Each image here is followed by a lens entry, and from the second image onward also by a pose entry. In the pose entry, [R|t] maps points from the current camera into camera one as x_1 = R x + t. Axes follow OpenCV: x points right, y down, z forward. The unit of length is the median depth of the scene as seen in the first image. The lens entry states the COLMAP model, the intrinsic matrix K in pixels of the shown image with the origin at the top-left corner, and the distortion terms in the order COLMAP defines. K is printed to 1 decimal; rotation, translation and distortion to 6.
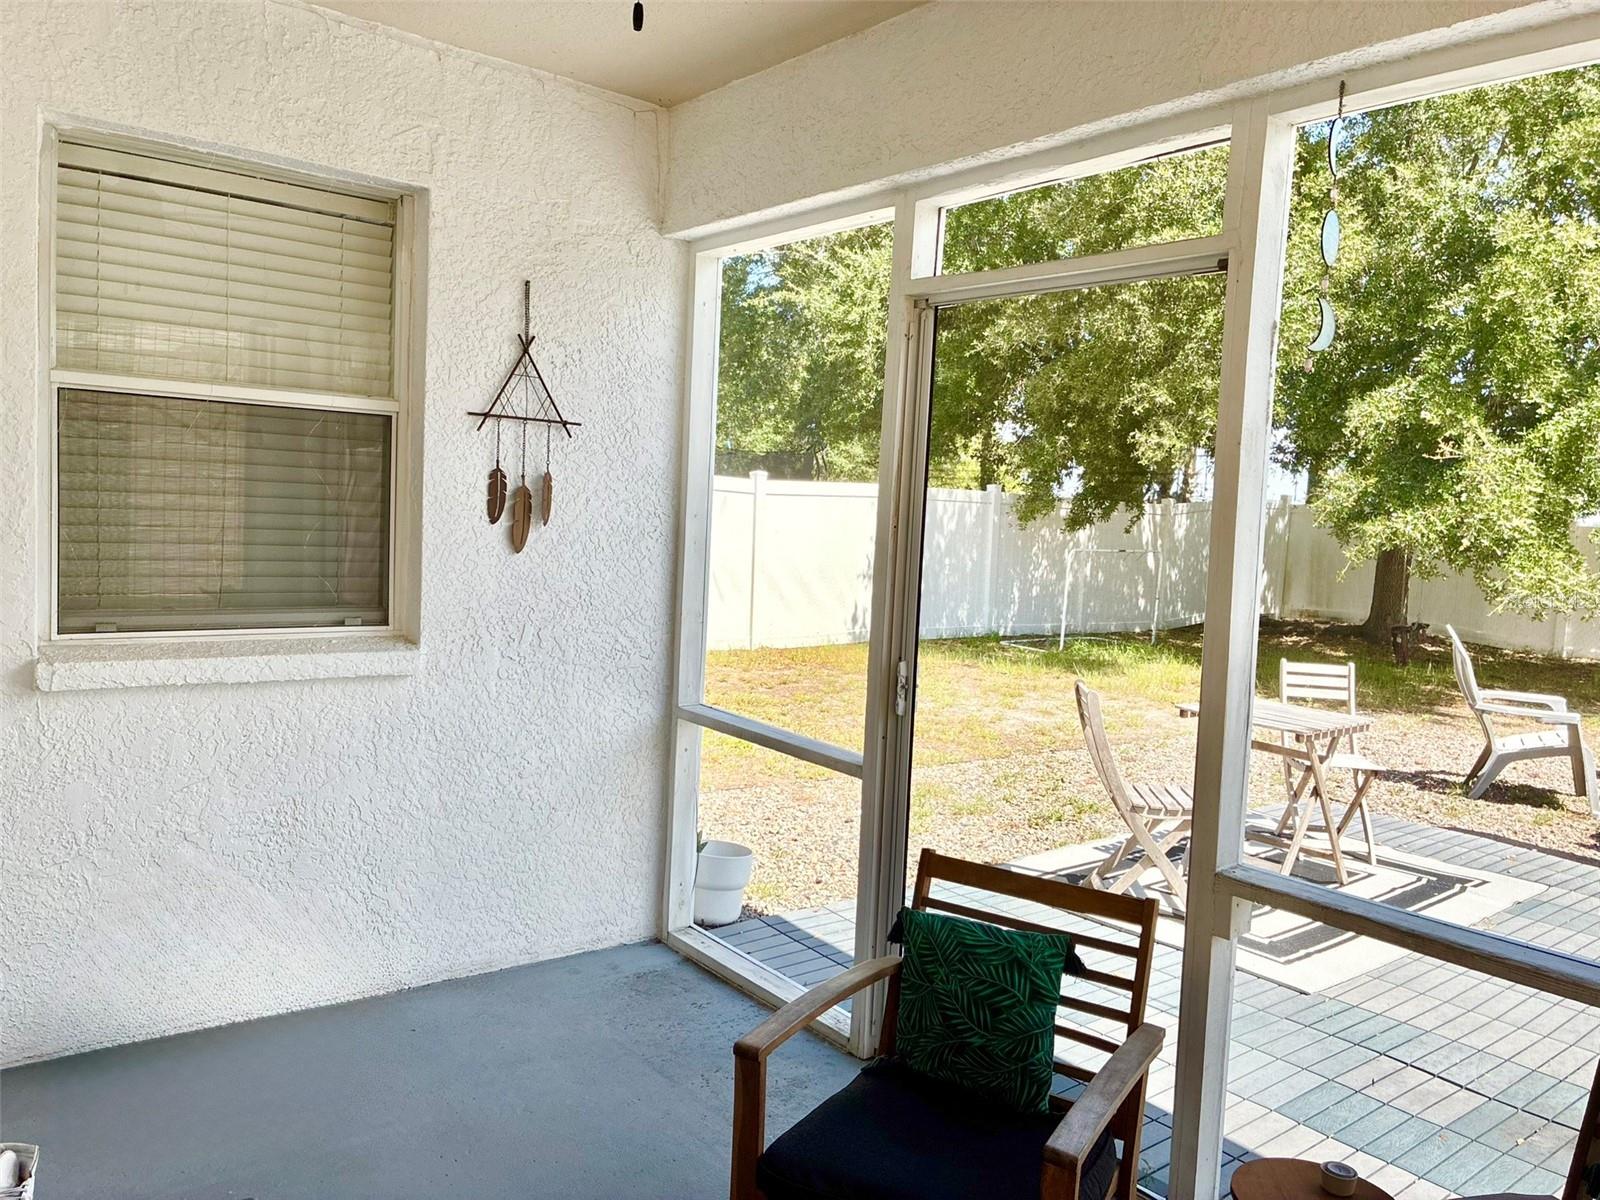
lens RADIAL K [[1193.0, 0, 780.7], [0, 1193.0, 592.4], [0, 0, 1]] dist [0.047241, -0.003420]
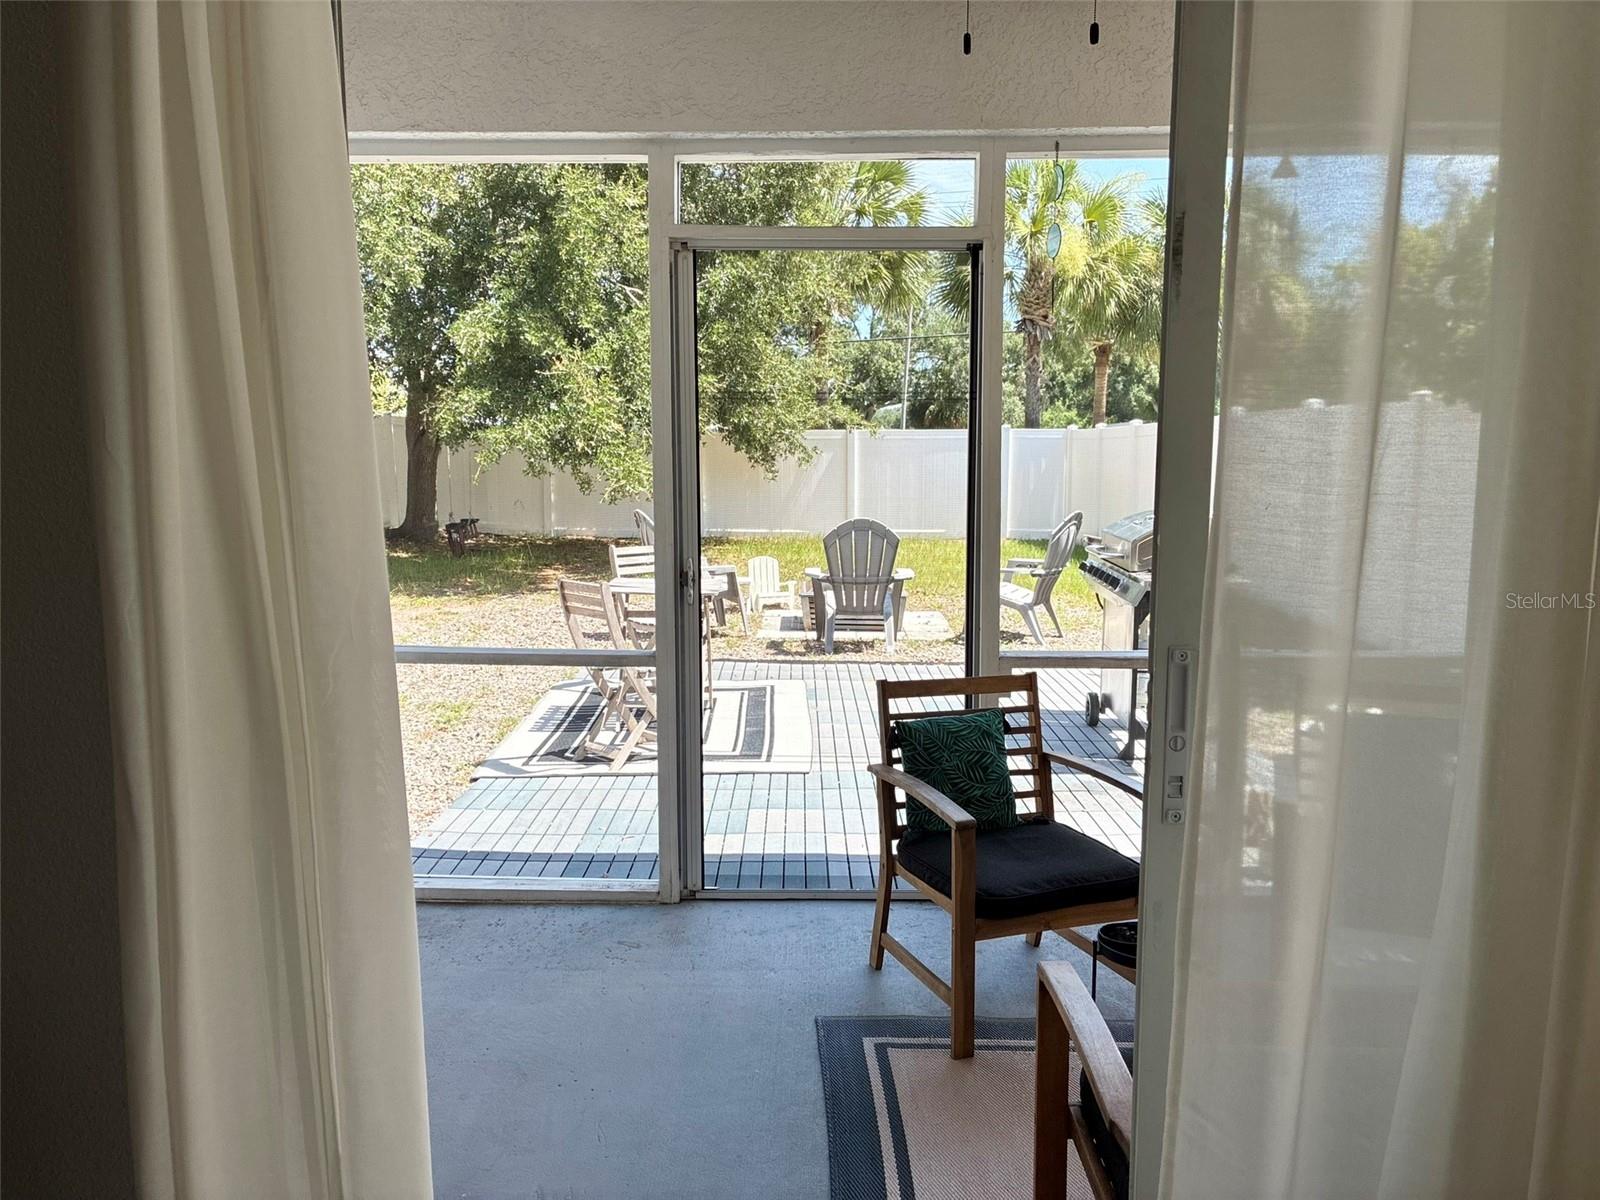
lens RADIAL K [[1193.0, 0, 780.7], [0, 1193.0, 592.4], [0, 0, 1]] dist [0.047241, -0.003420]
pose [[0.650766, -0.141985, 0.745885, -0.623067], [0.087719, 0.989841, 0.111891, -0.028425], [-0.754194, -0.007387, 0.656610, 0.145226]]
